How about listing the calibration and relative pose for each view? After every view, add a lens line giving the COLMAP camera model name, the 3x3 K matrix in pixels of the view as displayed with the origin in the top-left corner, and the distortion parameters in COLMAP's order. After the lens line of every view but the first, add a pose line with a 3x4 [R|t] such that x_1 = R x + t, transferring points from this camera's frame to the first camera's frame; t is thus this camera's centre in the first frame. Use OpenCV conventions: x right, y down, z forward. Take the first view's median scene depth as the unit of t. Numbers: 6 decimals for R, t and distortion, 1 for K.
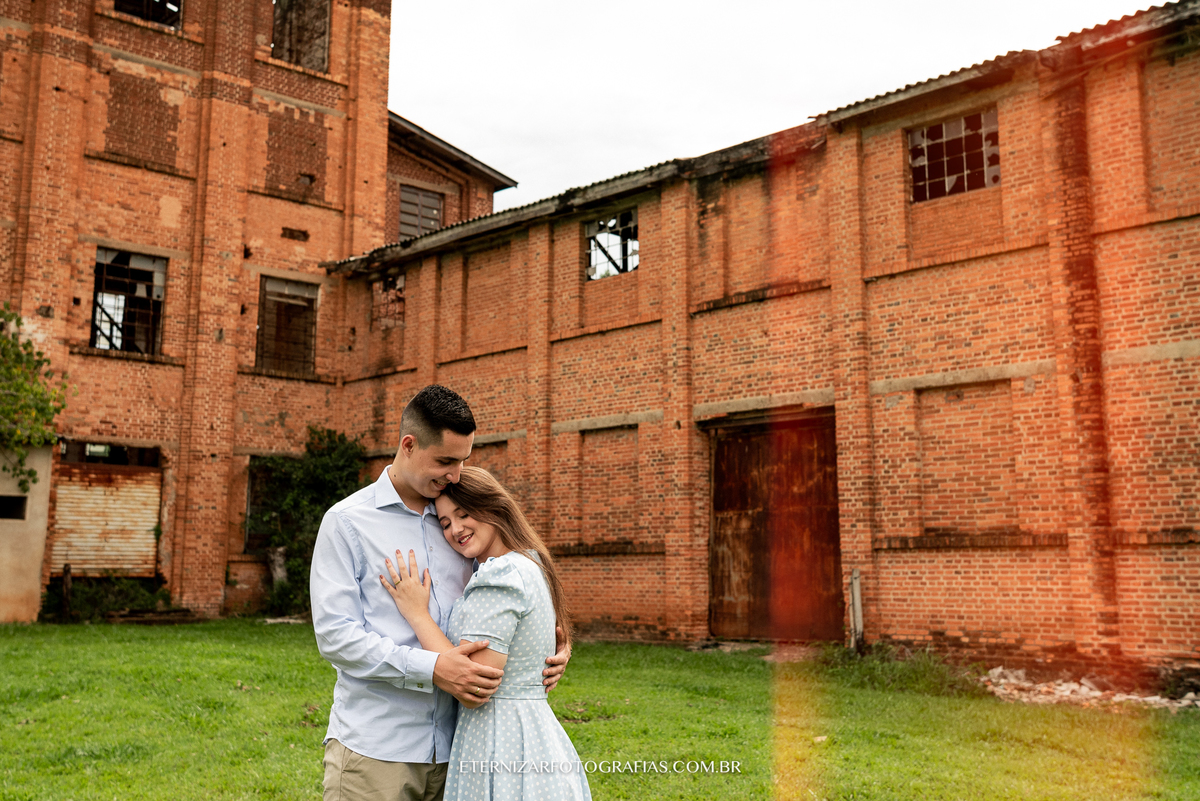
lens RADIAL K [[1338.8, 0, 602.5], [0, 1338.8, 323.7], [0, 0, 1]] dist [0.029797, 0.000000]
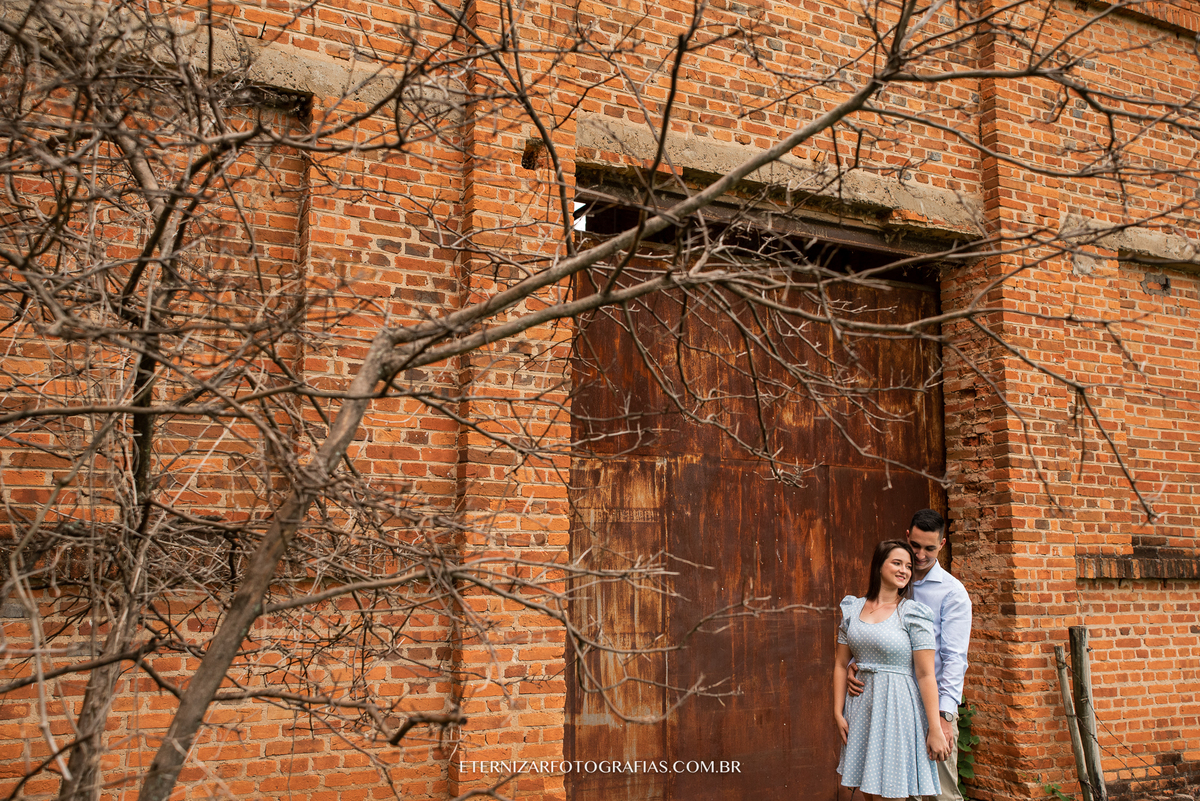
lens RADIAL K [[1145.9, 0, 604.4], [0, 1145.9, 399.0], [0, 0, 1]] dist [0.050094, 0.000000]
pose [[0.251180, 0.135570, 0.958399, -0.207860], [-0.188549, 0.978029, -0.088931, 0.175020], [-0.949399, -0.158368, 0.271223, 1.066275]]
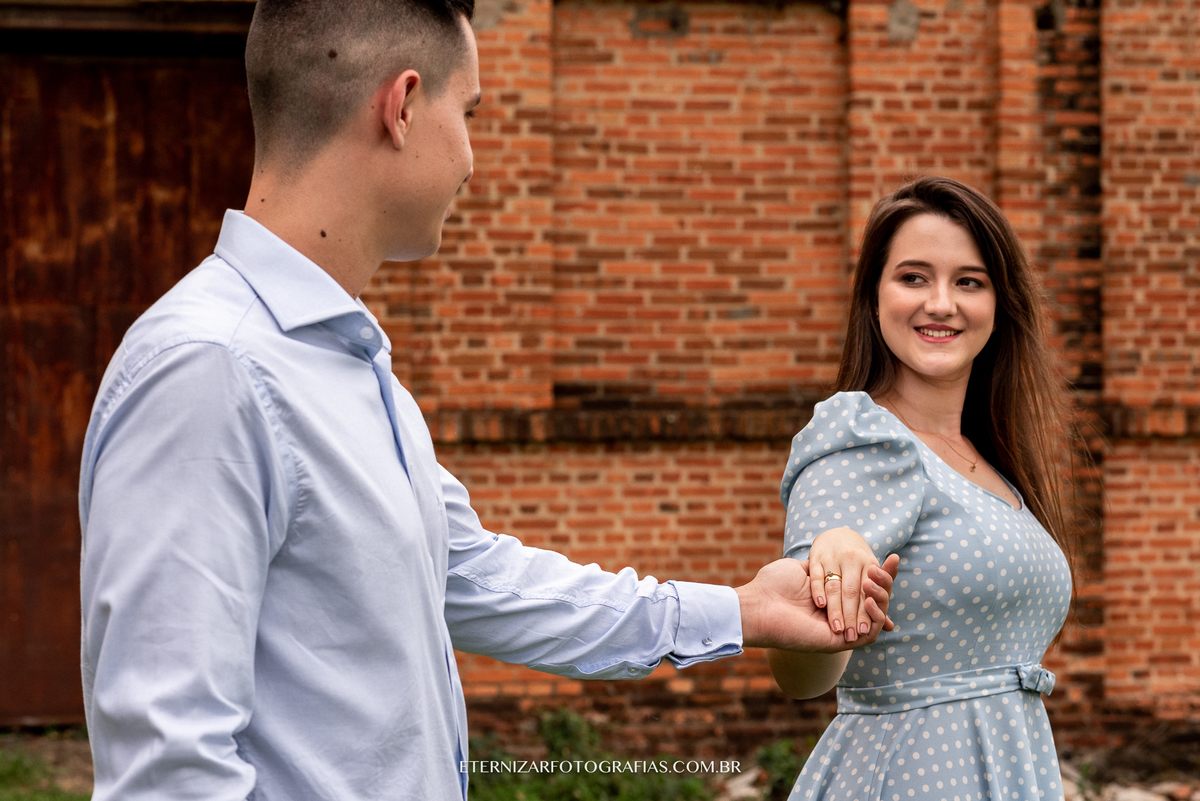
lens RADIAL K [[3095.2, 0, 593.8], [0, 3095.2, 403.5], [0, 0, 1]] dist [0.078418, 0.000000]
pose [[0.528323, 0.003798, 0.849035, -0.444331], [-0.151123, 0.984443, 0.089635, 0.082254], [-0.835486, -0.175665, 0.520678, 0.563824]]
